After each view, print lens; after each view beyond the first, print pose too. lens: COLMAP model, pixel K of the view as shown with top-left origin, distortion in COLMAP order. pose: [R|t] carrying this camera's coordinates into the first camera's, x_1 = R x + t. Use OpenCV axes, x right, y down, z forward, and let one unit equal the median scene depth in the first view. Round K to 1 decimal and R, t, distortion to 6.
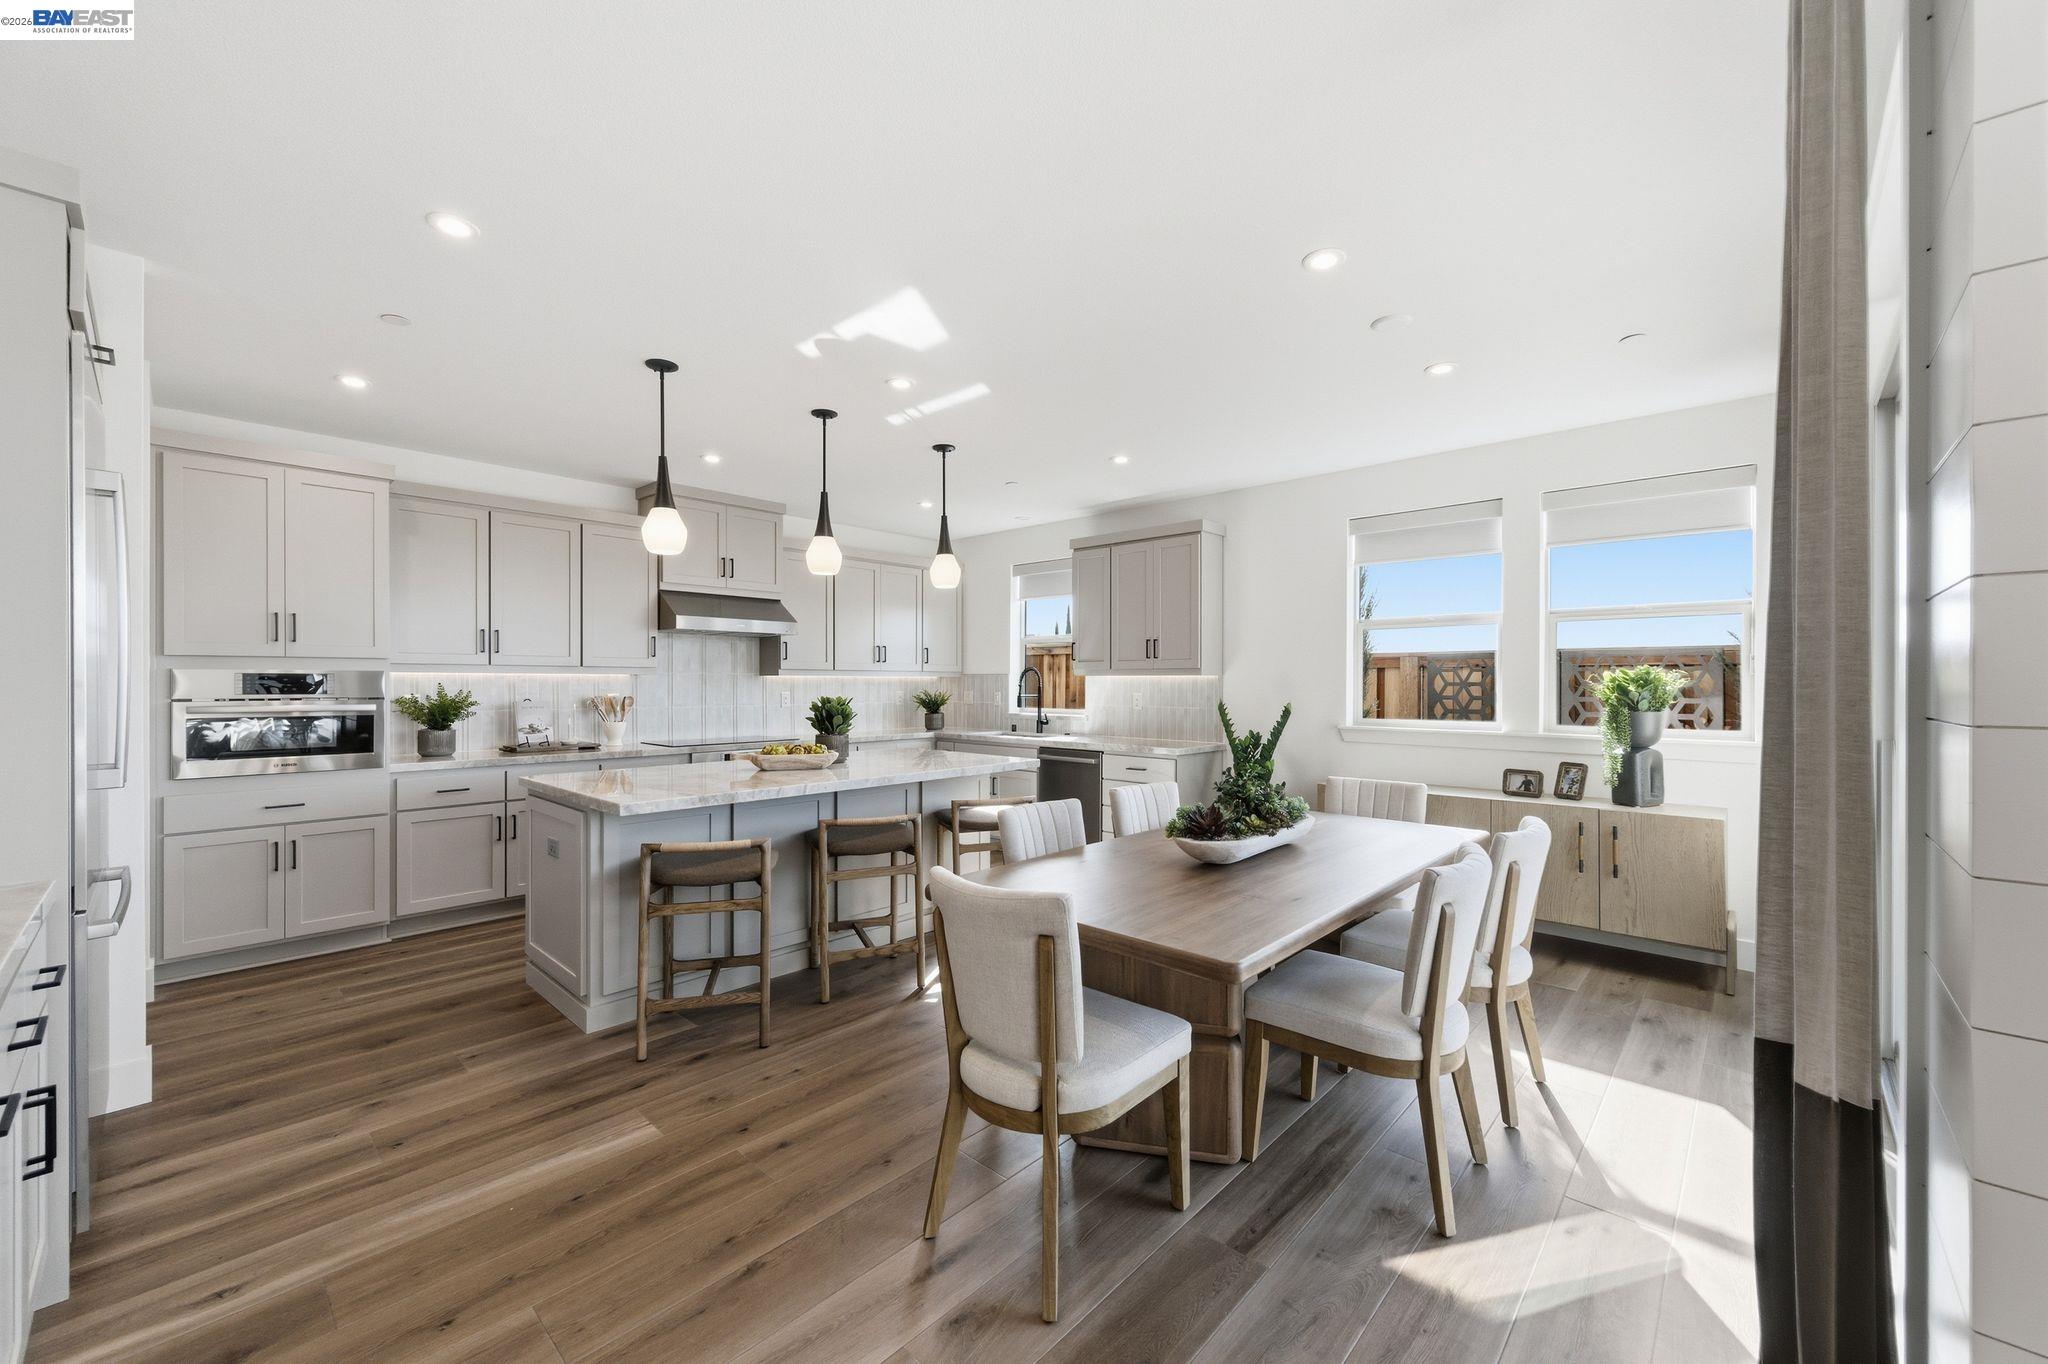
lens RADIAL K [[802.2, 0, 1036.4], [0, 802.2, 685.1], [0, 0, 1]] dist [0.006286, -0.001505]
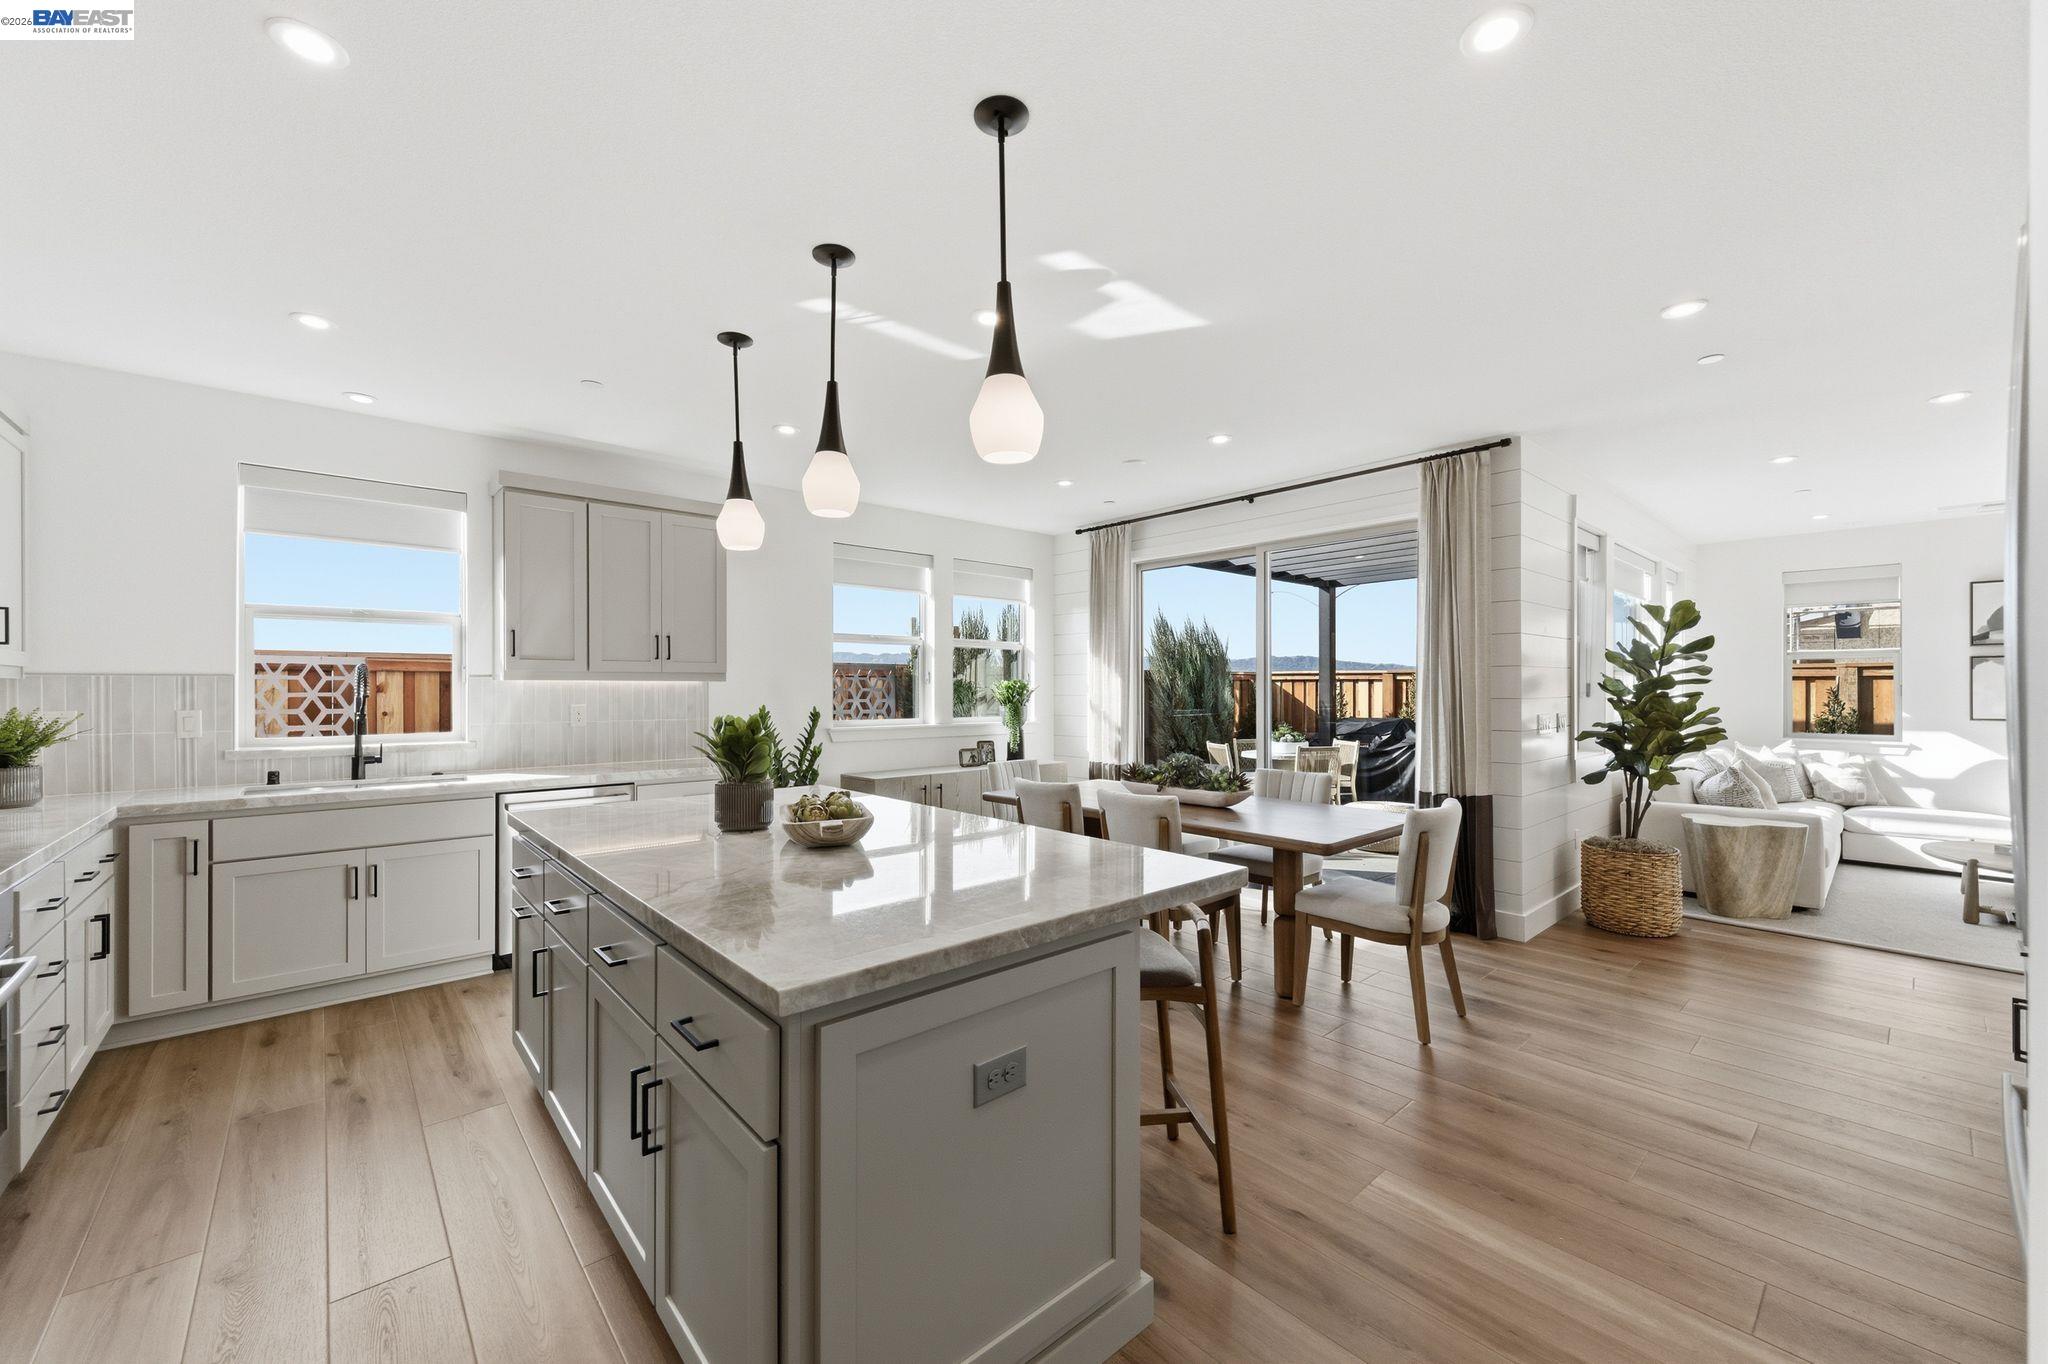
lens RADIAL K [[802.2, 0, 1024.5], [0, 802.2, 685.9], [0, 0, 1]] dist [0.006286, -0.001505]
pose [[0.087770, 0.002169, 0.996138, -0.554764], [0.006005, 0.999978, -0.002707, -0.002189], [-0.996123, 0.006219, 0.087755, 0.515329]]
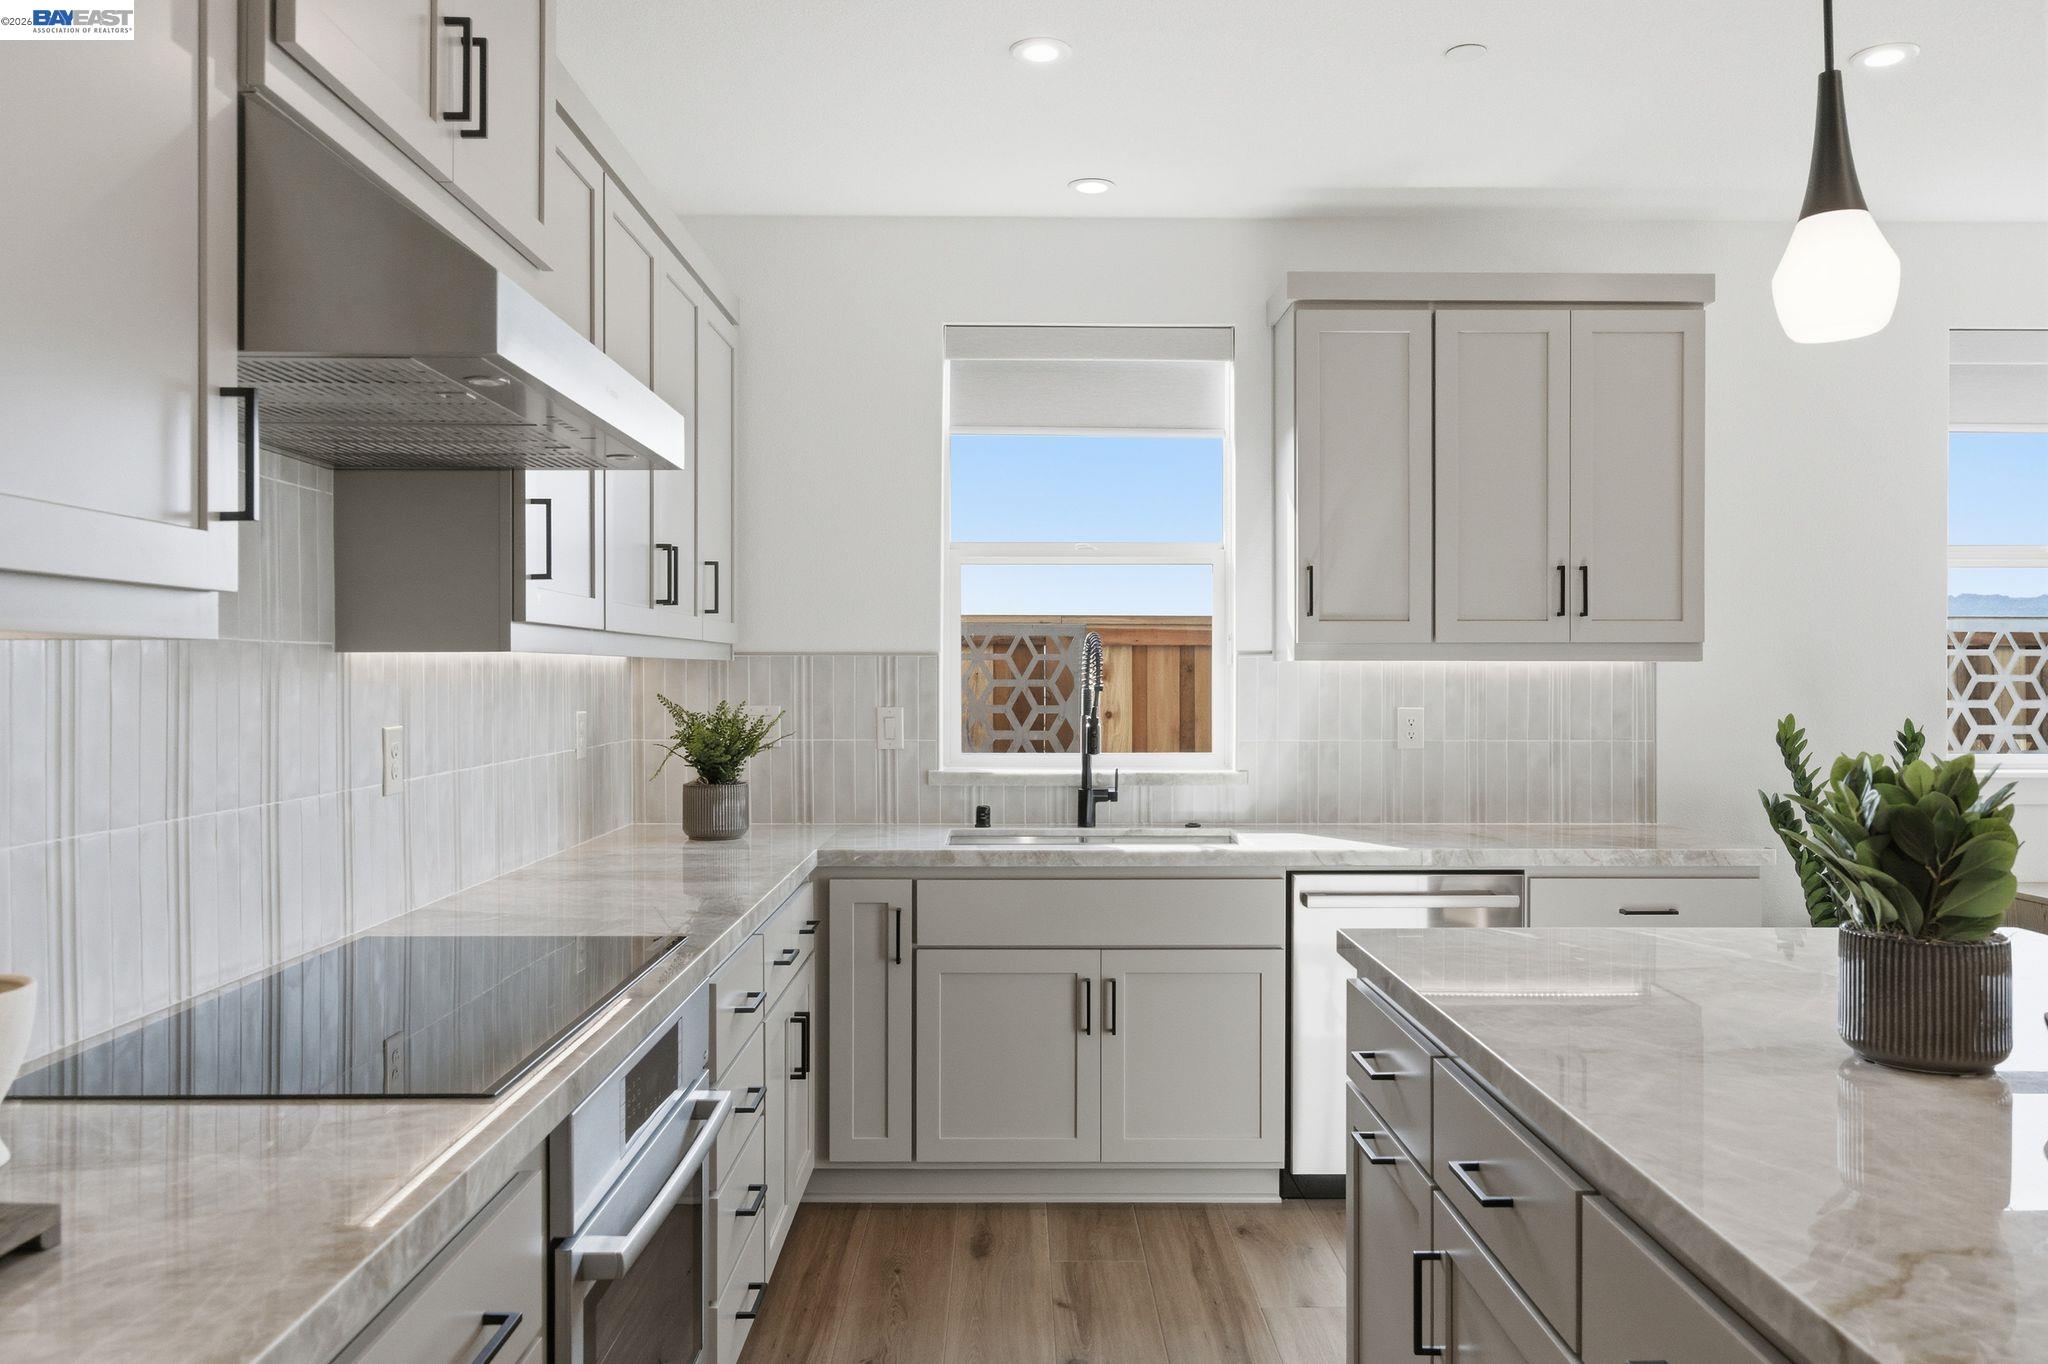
lens RADIAL K [[1691.8, 0, 1028.5], [0, 1691.8, 687.6], [0, 0, 1]] dist [0.011946, 0.011041]
pose [[0.723682, -0.004111, 0.690122, -0.543012], [0.001486, 0.999989, 0.004398, -0.002583], [-0.690132, -0.002157, 0.723680, 0.530463]]
